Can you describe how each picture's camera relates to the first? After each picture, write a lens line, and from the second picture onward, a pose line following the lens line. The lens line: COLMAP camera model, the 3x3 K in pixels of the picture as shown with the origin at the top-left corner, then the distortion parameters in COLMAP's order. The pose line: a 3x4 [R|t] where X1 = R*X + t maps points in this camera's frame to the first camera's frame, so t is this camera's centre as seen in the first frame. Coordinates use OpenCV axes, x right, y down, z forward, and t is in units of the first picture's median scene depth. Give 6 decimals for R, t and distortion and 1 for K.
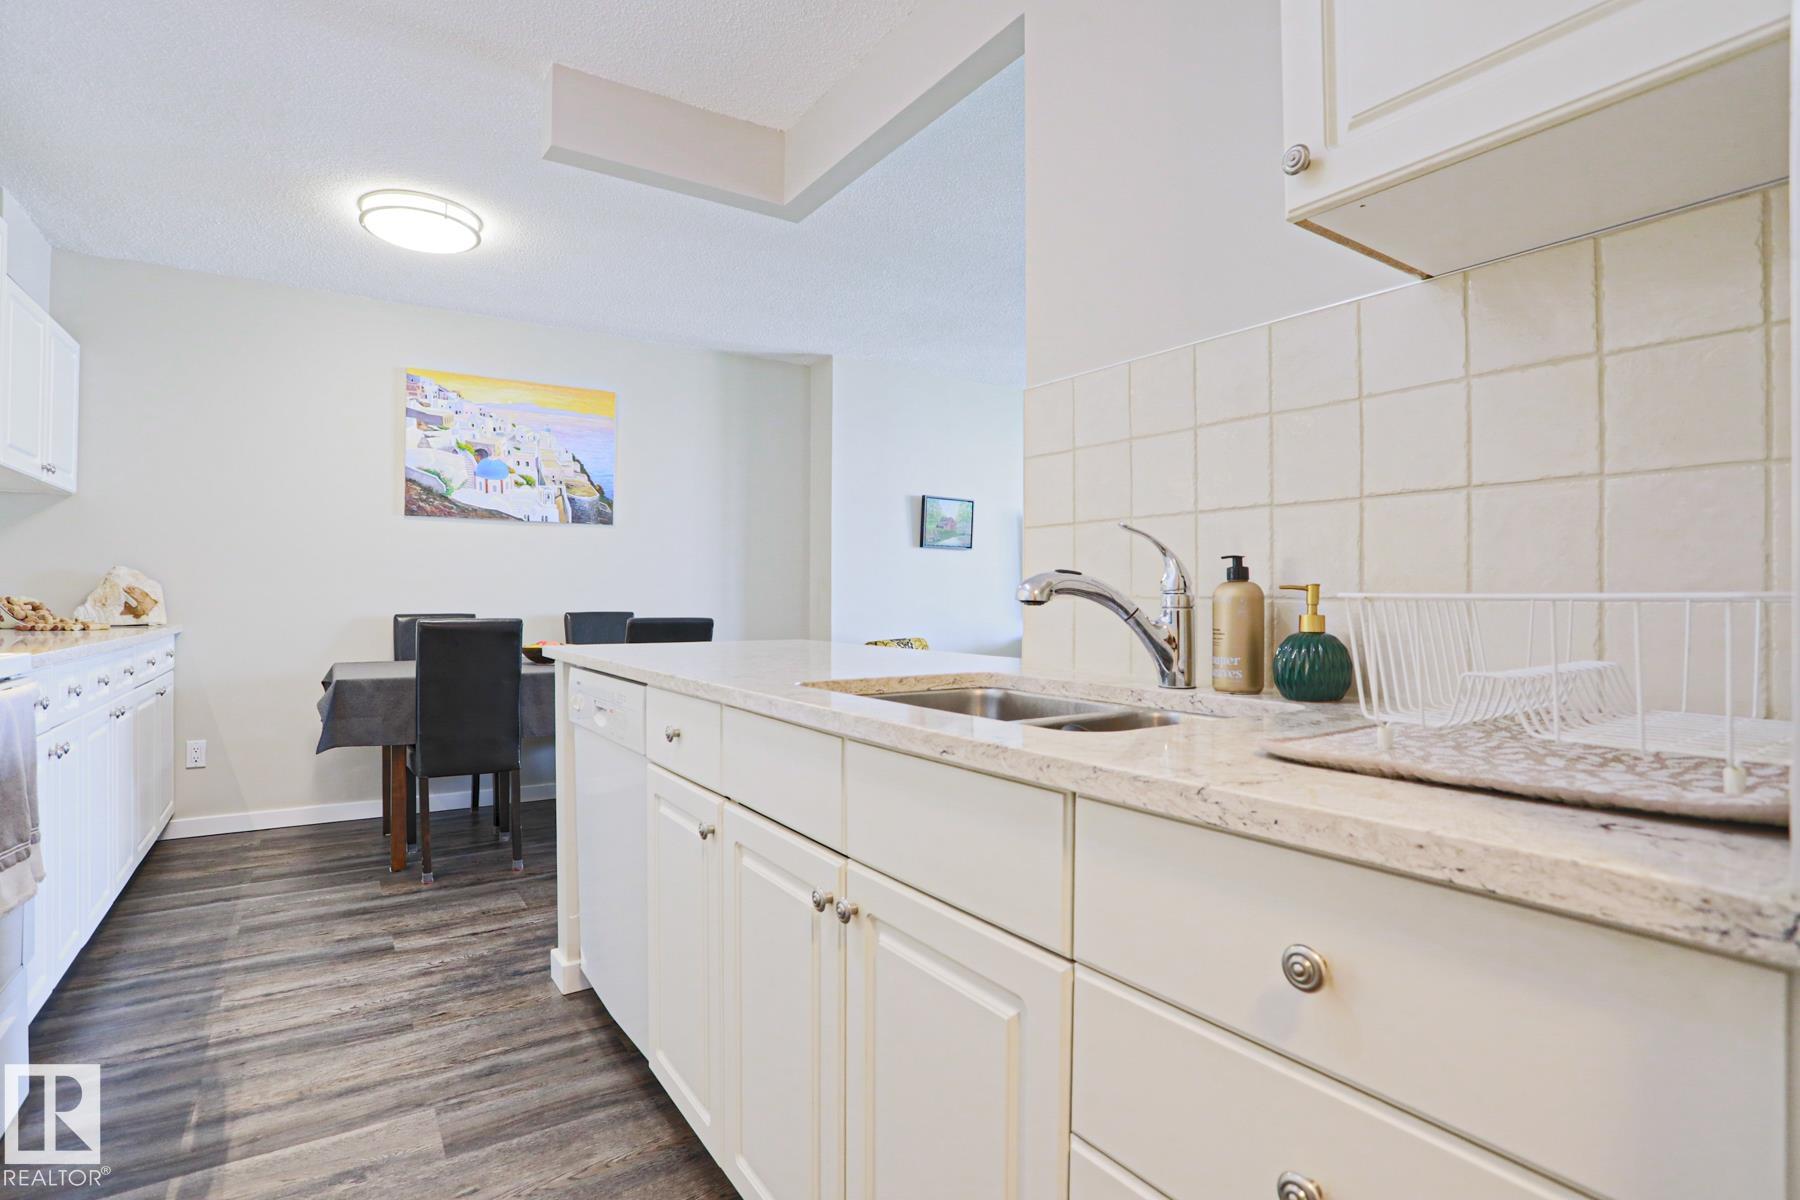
lens RADIAL K [[866.7, 0, 890.1], [0, 866.7, 597.5], [0, 0, 1]] dist [-0.063829, 0.023236]
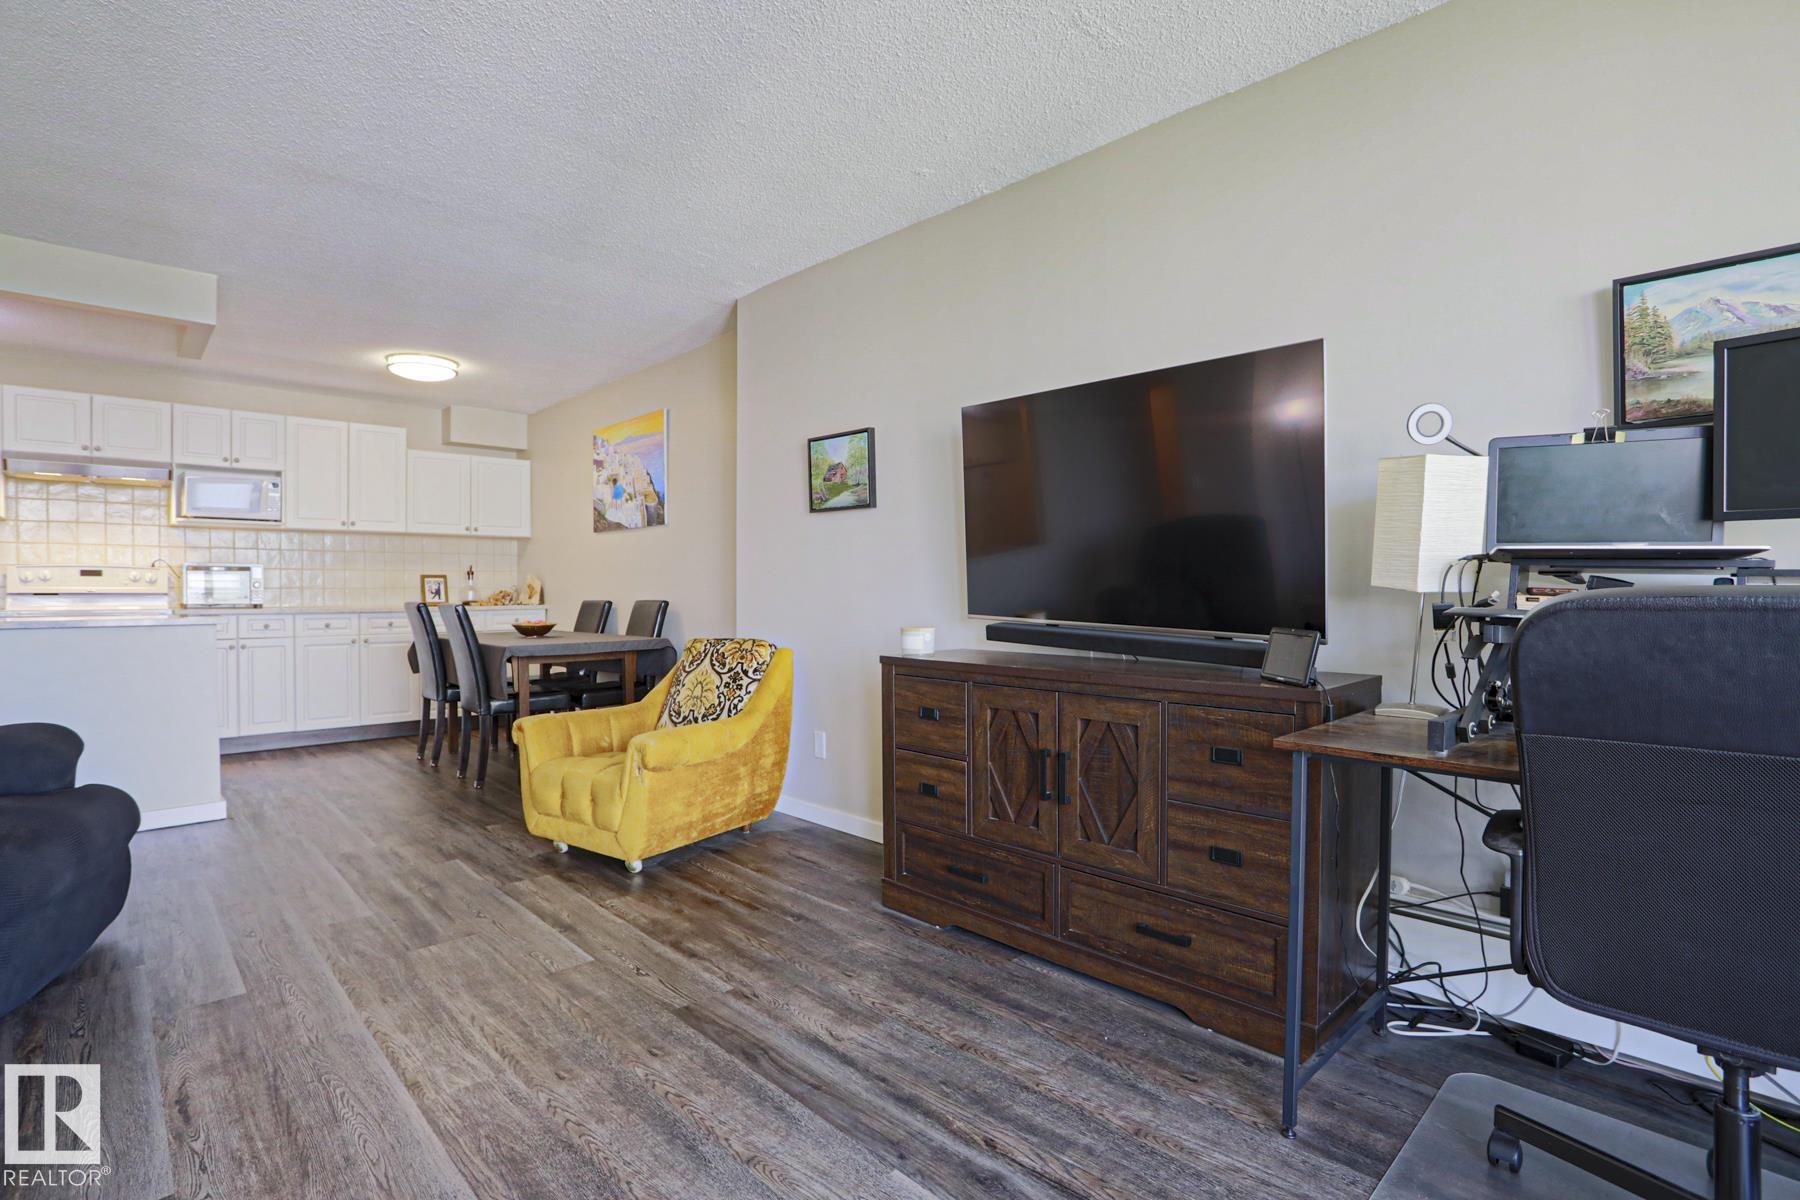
lens RADIAL K [[866.7, 0, 890.1], [0, 866.7, 597.5], [0, 0, 1]] dist [-0.063829, 0.023236]
pose [[0.177365, 0.006355, -0.984125, 1.367165], [0.005890, 0.999954, 0.007519, 0.010069], [0.984127, -0.007131, 0.177320, 1.733211]]
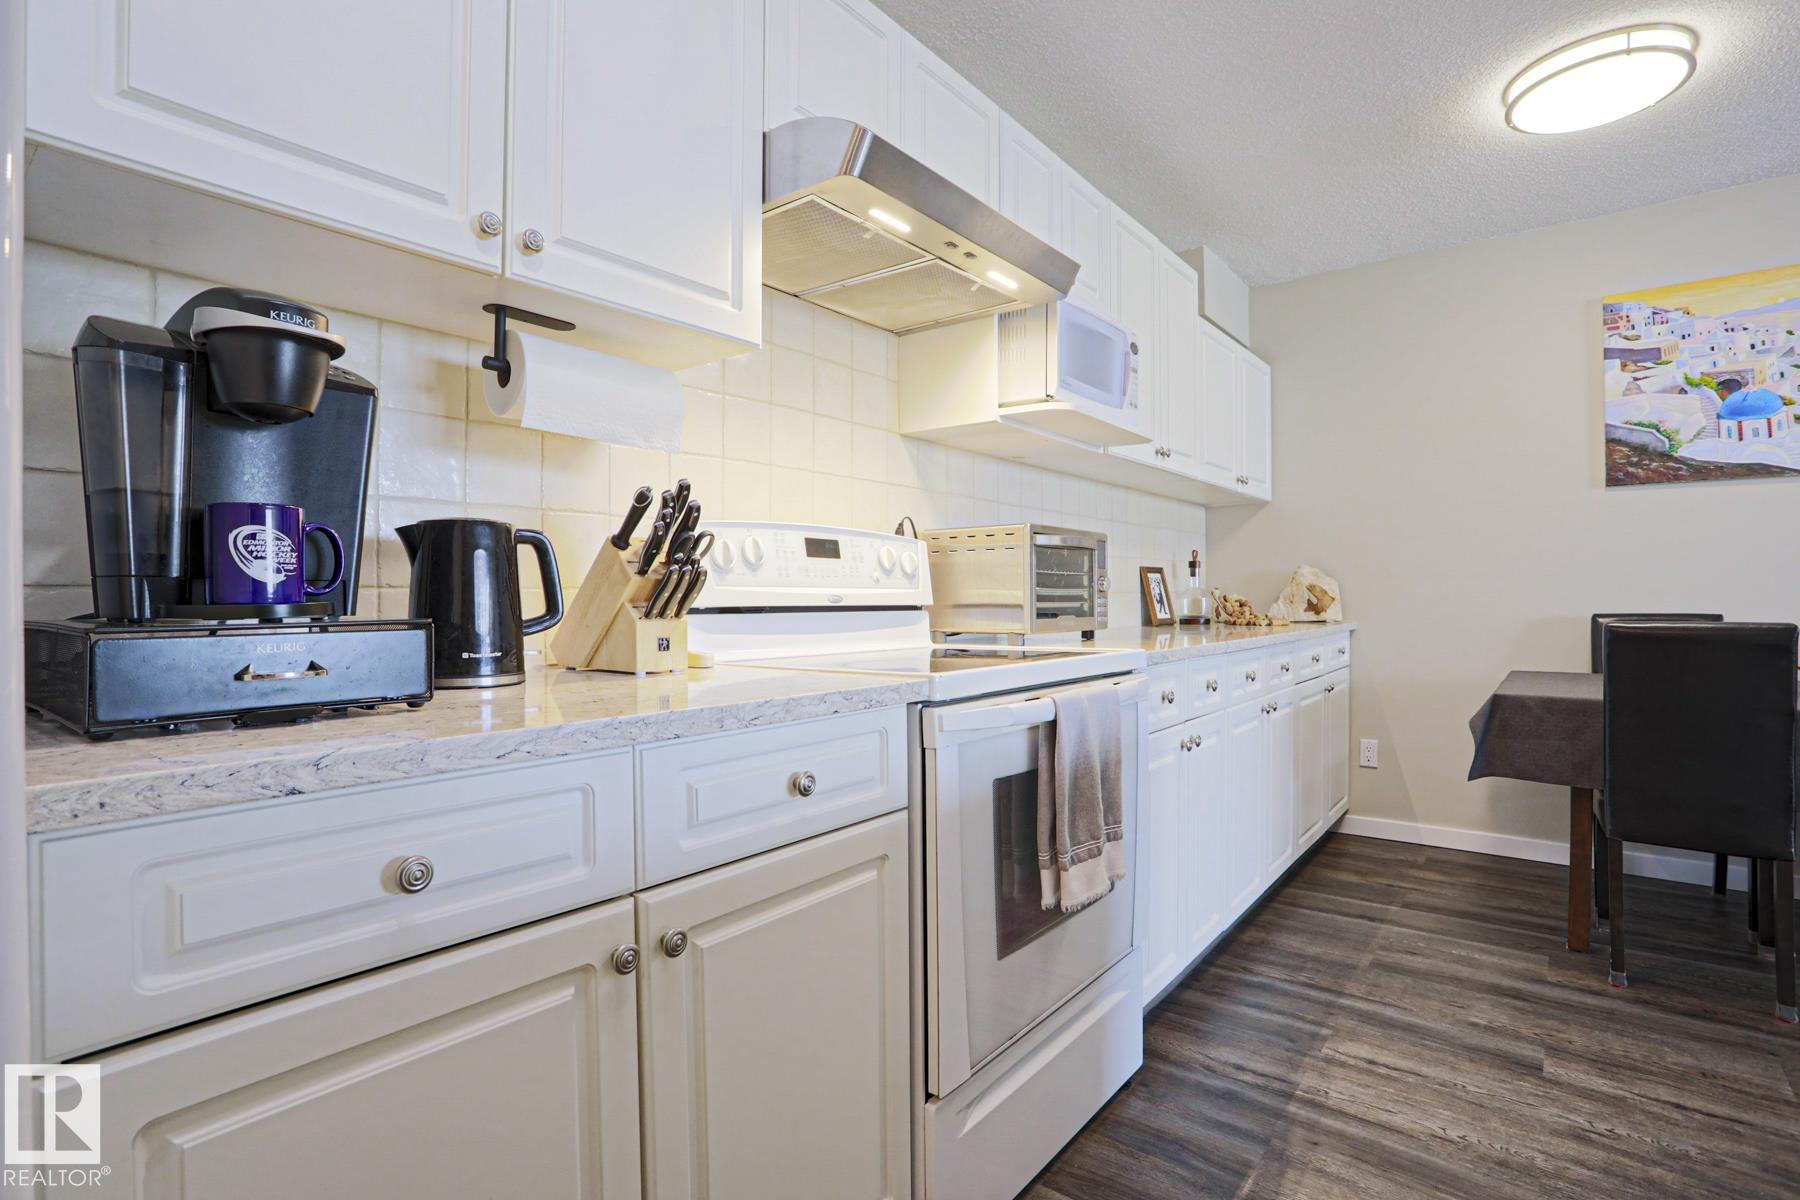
lens RADIAL K [[866.7, 0, 890.1], [0, 866.7, 597.5], [0, 0, 1]] dist [-0.063829, 0.023236]
pose [[0.301808, -0.004492, -0.953358, -0.054622], [0.008927, 0.999958, -0.001885, 0.000530], [0.953327, -0.007942, 0.301835, 0.199228]]
